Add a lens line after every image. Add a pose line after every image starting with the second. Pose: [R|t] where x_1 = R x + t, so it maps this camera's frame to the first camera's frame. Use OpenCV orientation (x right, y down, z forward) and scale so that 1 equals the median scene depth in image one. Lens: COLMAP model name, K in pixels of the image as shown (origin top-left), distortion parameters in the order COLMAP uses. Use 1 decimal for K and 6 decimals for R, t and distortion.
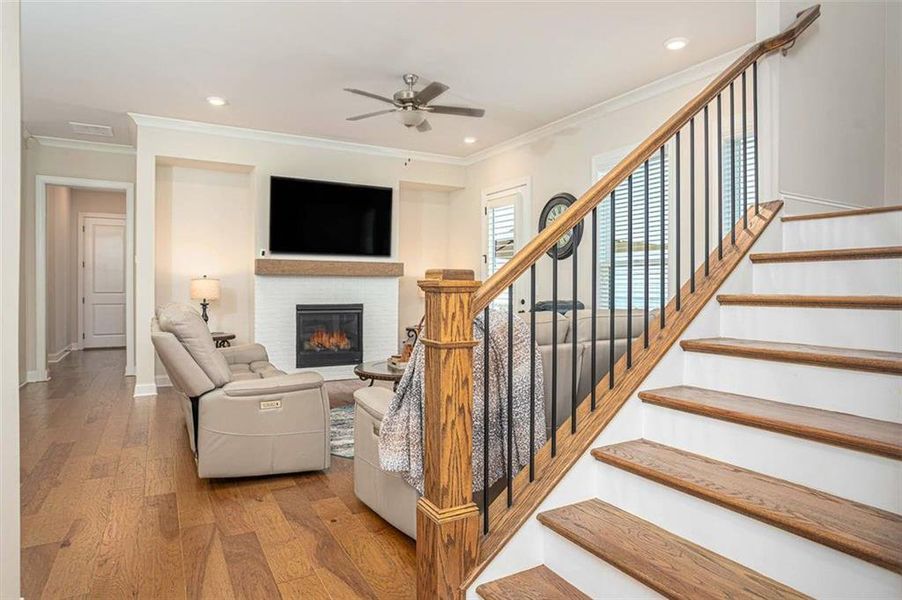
lens RADIAL K [[537.1, 0, 452.9], [0, 537.1, 293.2], [0, 0, 1]] dist [-0.051951, 0.000006]
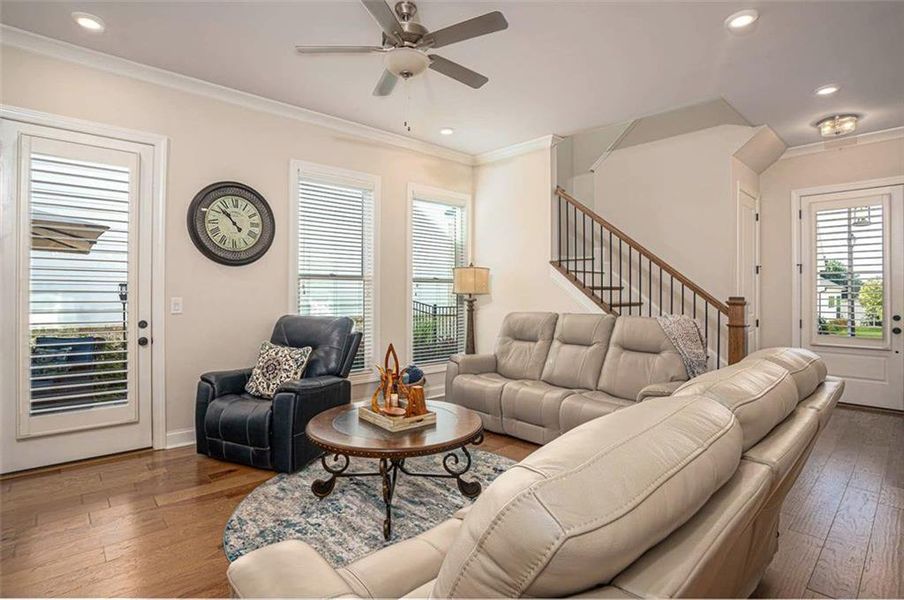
lens RADIAL K [[456.0, 0, 450.1], [0, 456.0, 294.7], [0, 0, 1]] dist [-0.054527, 0.001036]
pose [[-0.222054, -0.007254, 0.975007, -0.494862], [0.006364, 0.999940, 0.008889, -0.023027], [-0.975013, 0.008179, -0.221995, 0.798896]]
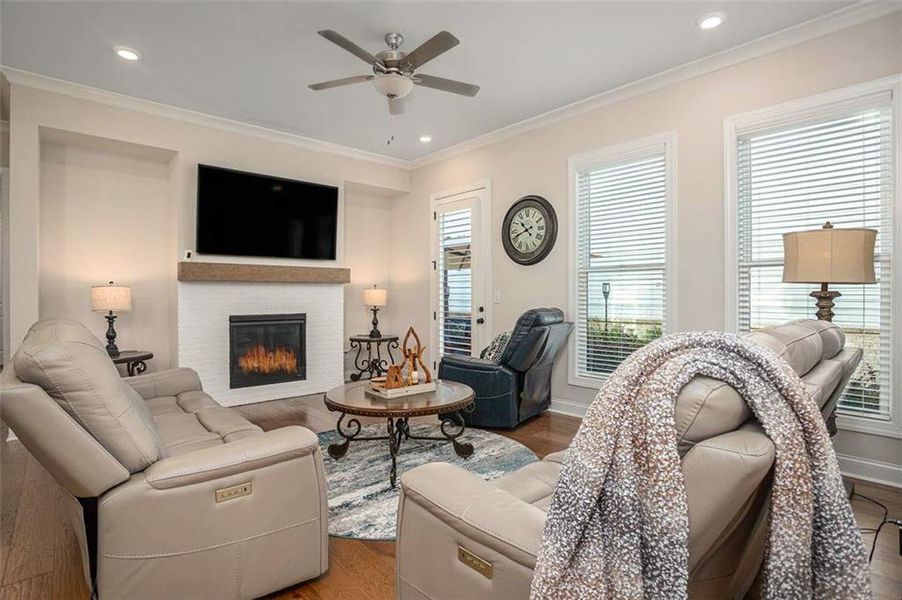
lens RADIAL K [[448.8, 0, 446.6], [0, 448.8, 297.9], [0, 0, 1]] dist [-0.064458, 0.021318]
pose [[0.976583, -0.006303, 0.215047, -0.109269], [0.007041, 0.999972, -0.002666, -0.002981], [-0.215024, 0.004117, 0.976600, 0.239476]]
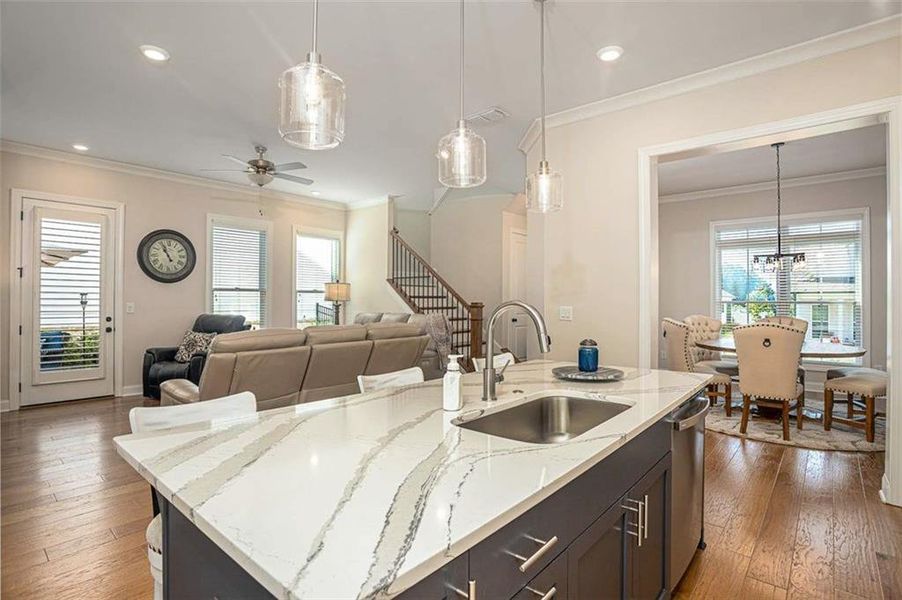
lens RADIAL K [[448.8, 0, 446.6], [0, 448.8, 297.9], [0, 0, 1]] dist [-0.064458, 0.021318]
pose [[-0.327802, 0.001949, 0.944744, -0.936560], [0.006458, 0.999979, 0.000178, -0.022521], [-0.944724, 0.006159, -0.327808, 0.688636]]
